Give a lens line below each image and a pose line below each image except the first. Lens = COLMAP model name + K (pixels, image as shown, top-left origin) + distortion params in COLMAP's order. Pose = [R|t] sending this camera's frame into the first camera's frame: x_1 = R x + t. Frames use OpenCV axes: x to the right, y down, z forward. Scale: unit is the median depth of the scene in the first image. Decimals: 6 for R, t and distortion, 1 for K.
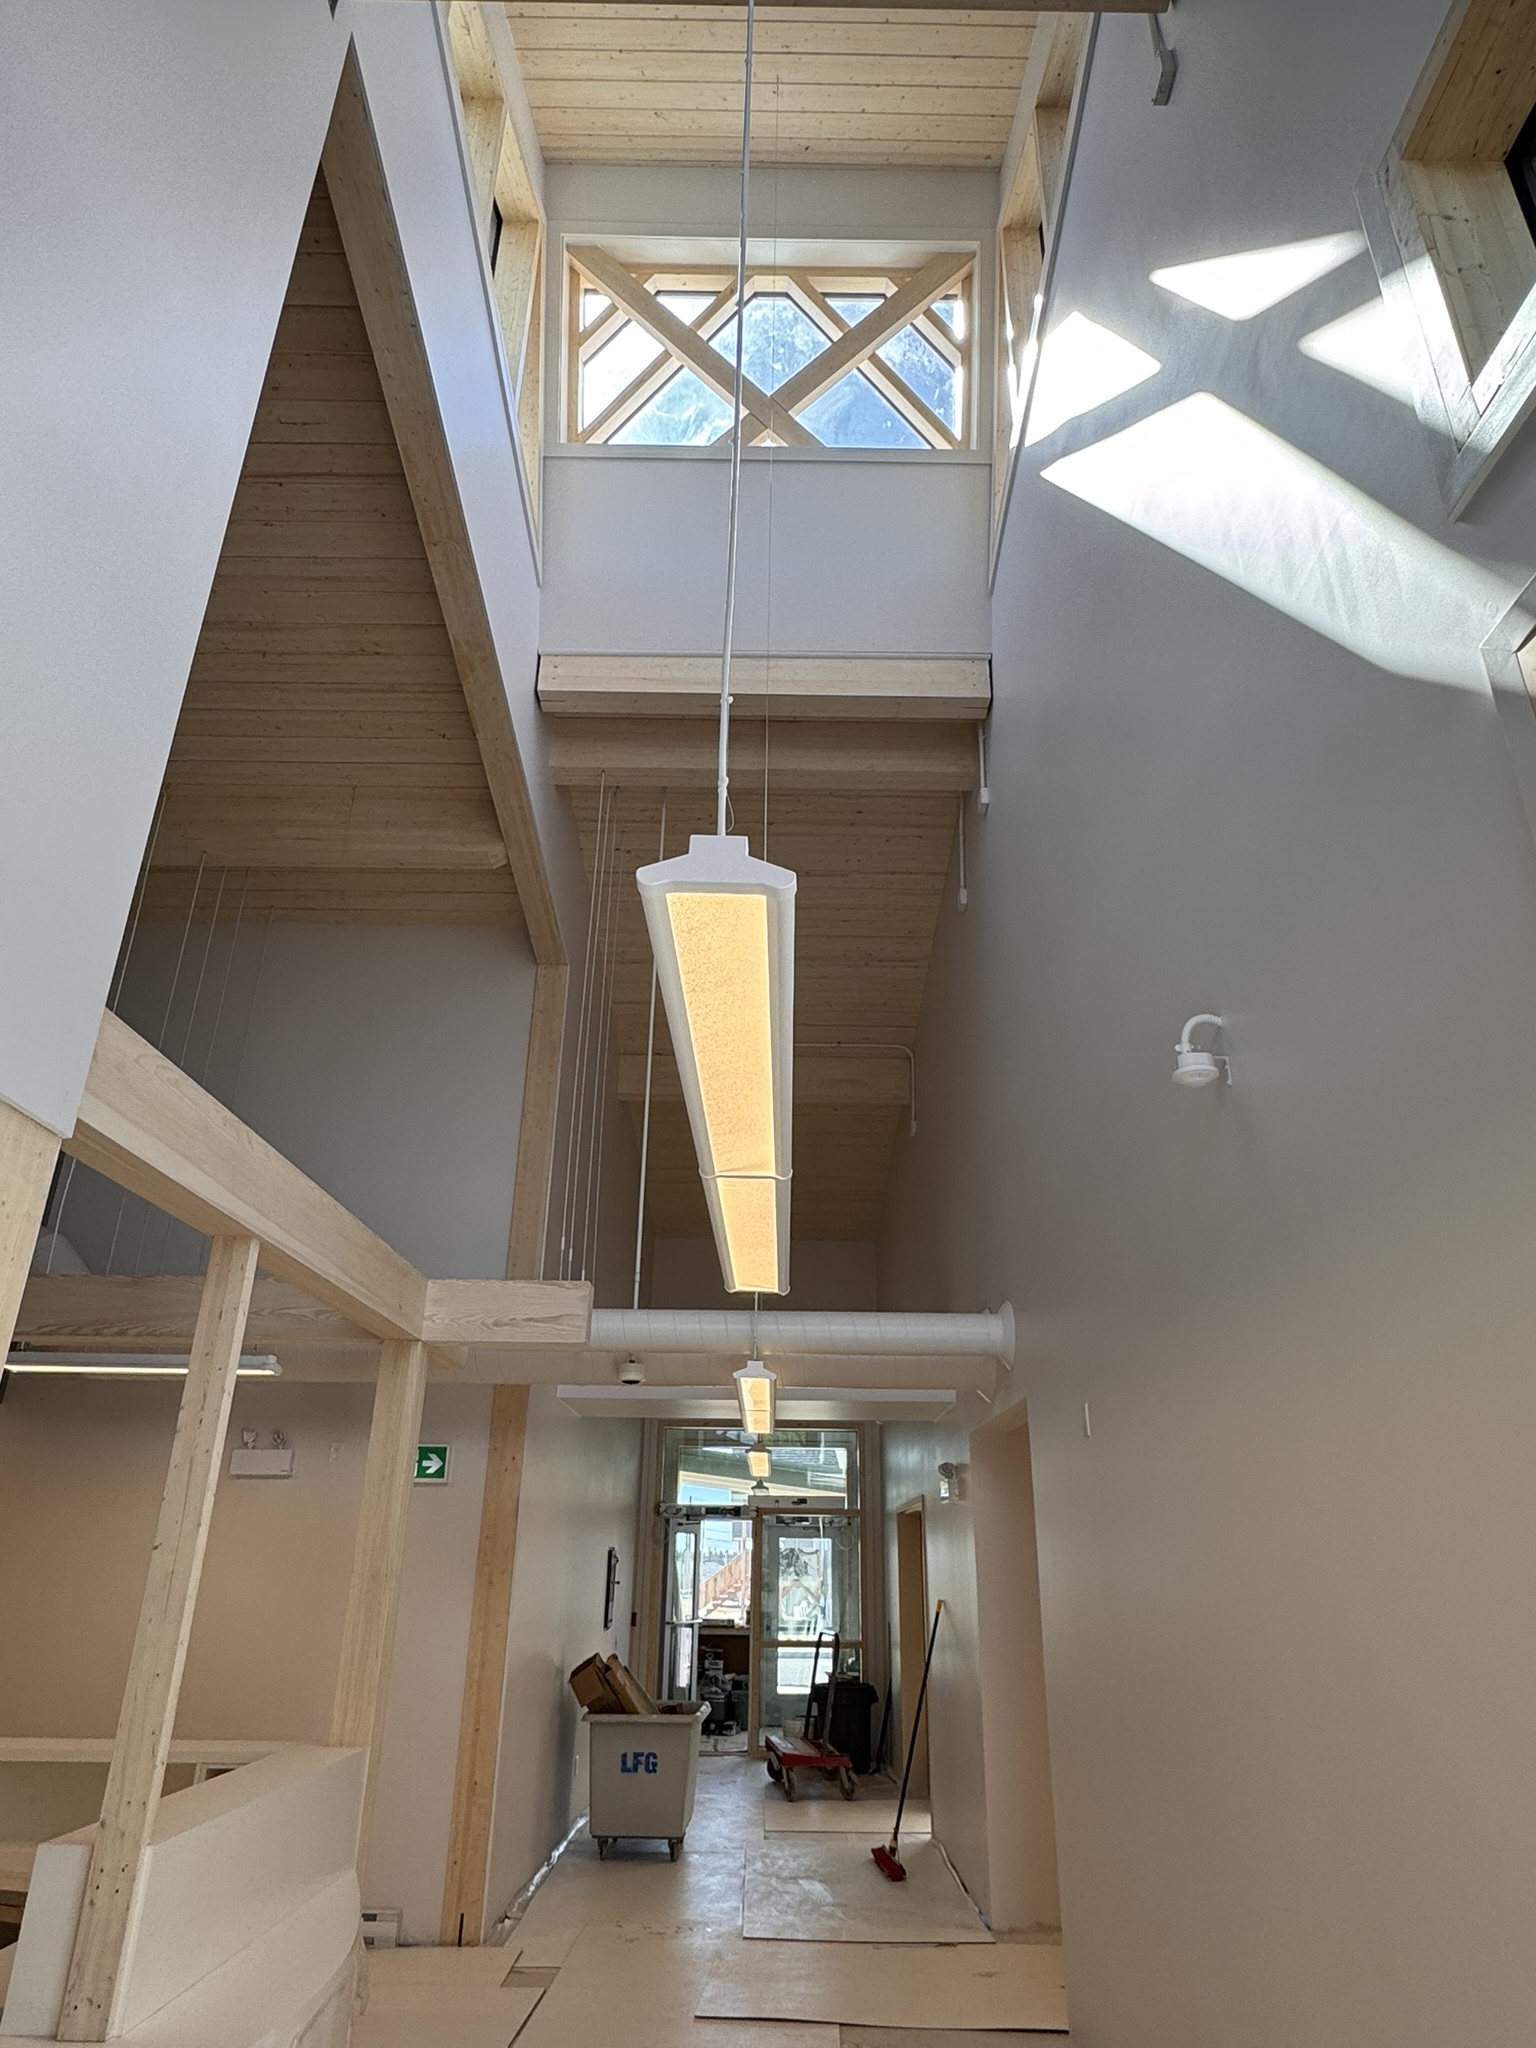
lens RADIAL K [[1224.8, 0, 768.0], [0, 1224.8, 1024.0], [0, 0, 1]] dist [0.004575, 0.001666]
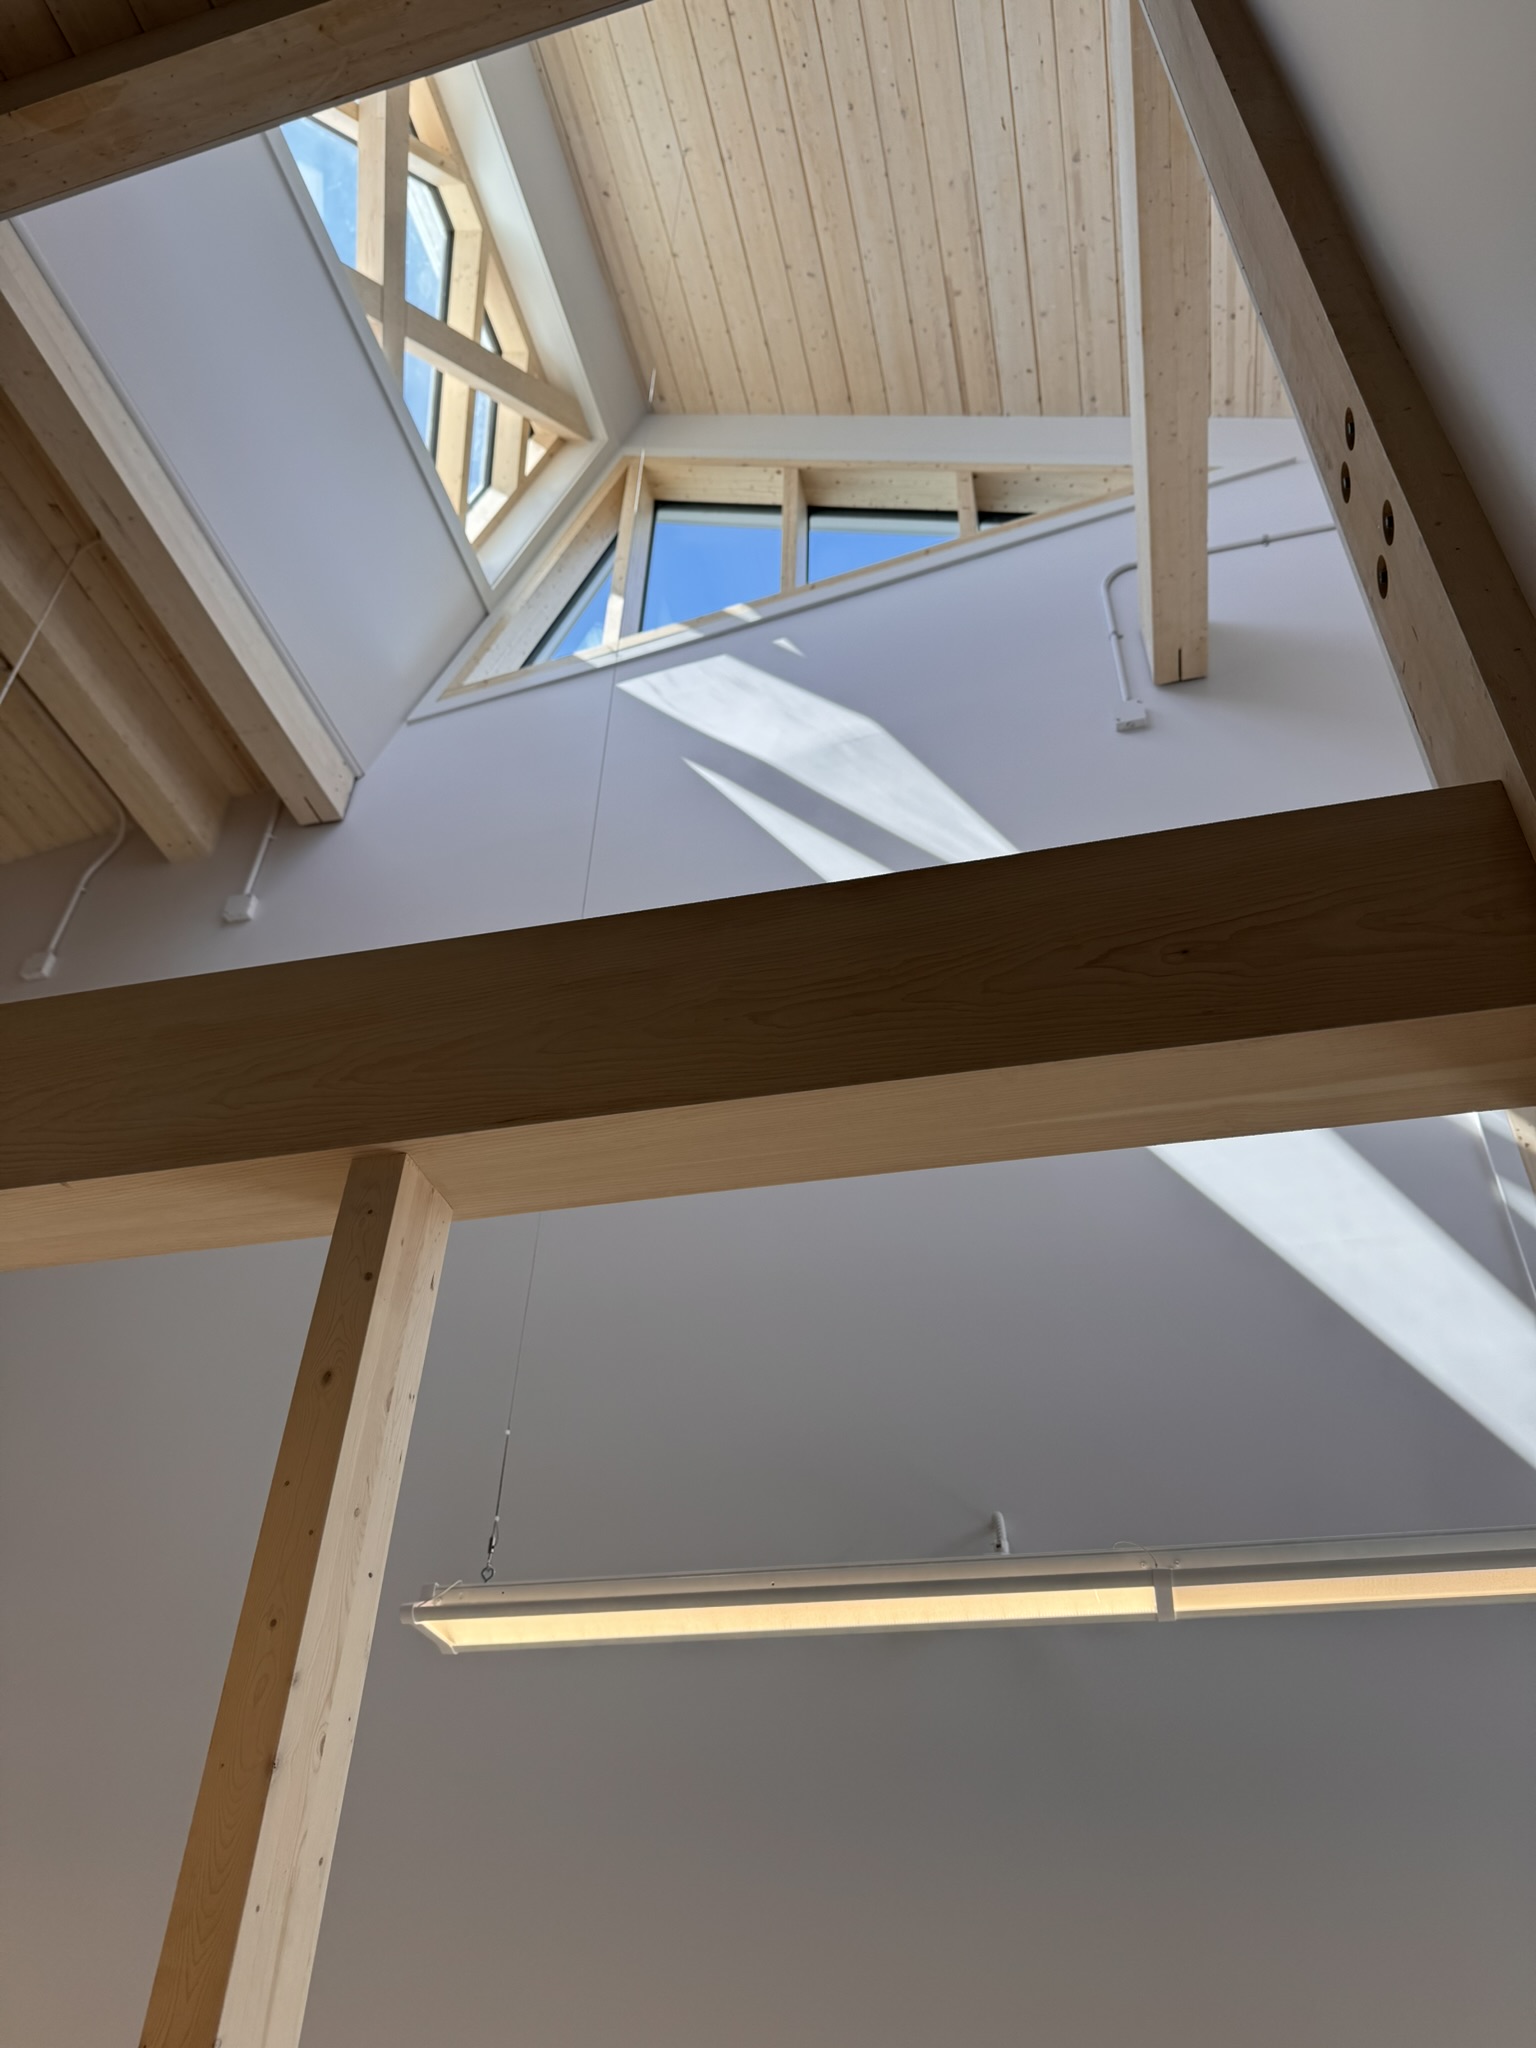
lens RADIAL K [[1448.9, 0, 768.0], [0, 1448.9, 1024.0], [0, 0, 1]] dist [-0.004674, -0.002781]
pose [[0.238111, 0.587386, 0.773486, -0.361532], [-0.410218, 0.782693, -0.468095, 0.136839], [-0.880355, -0.205839, 0.427324, 0.362982]]
